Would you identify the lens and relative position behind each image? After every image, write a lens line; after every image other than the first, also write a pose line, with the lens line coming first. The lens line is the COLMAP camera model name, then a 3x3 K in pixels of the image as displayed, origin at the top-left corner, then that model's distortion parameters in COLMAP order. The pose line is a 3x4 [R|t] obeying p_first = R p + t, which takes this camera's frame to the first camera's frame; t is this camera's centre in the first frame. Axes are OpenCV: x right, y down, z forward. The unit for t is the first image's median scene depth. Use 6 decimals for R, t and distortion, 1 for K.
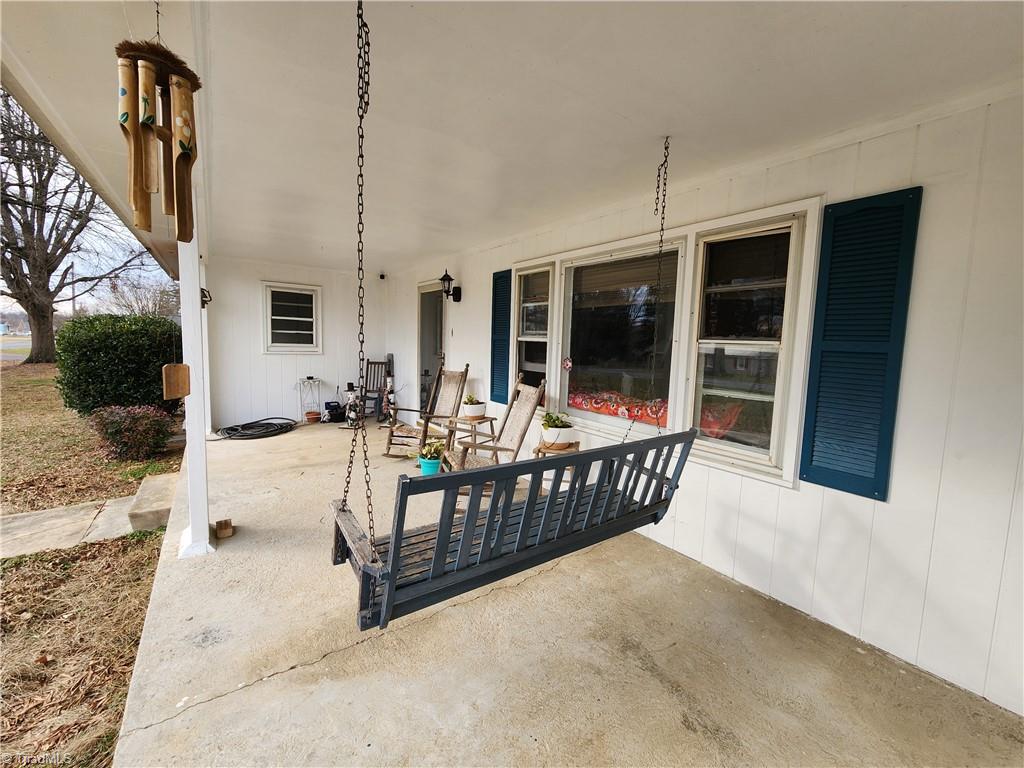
lens RADIAL K [[416.1, 0, 514.4], [0, 416.1, 381.9], [0, 0, 1]] dist [-0.002092, 0.000114]
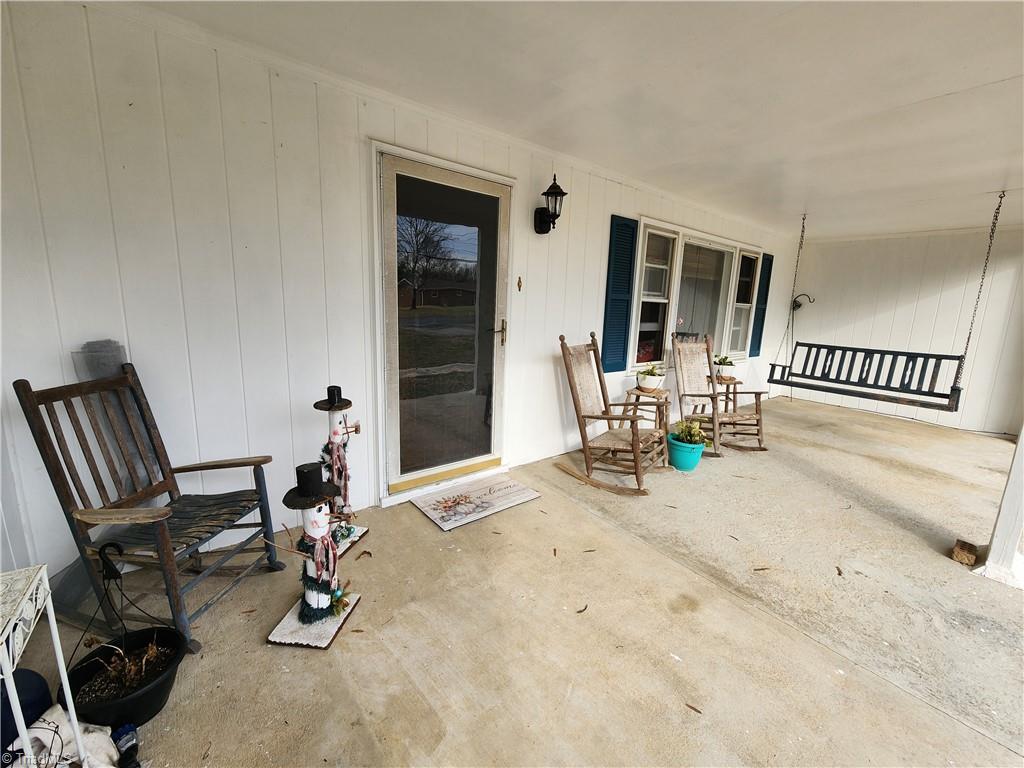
lens RADIAL K [[416.1, 0, 515.0], [0, 416.1, 385.3], [0, 0, 1]] dist [-0.002092, 0.000114]
pose [[-0.041537, -0.241753, 0.969448, -1.003851], [0.050509, 0.968537, 0.243689, -0.166567], [-0.997859, 0.059088, -0.028019, 1.377419]]
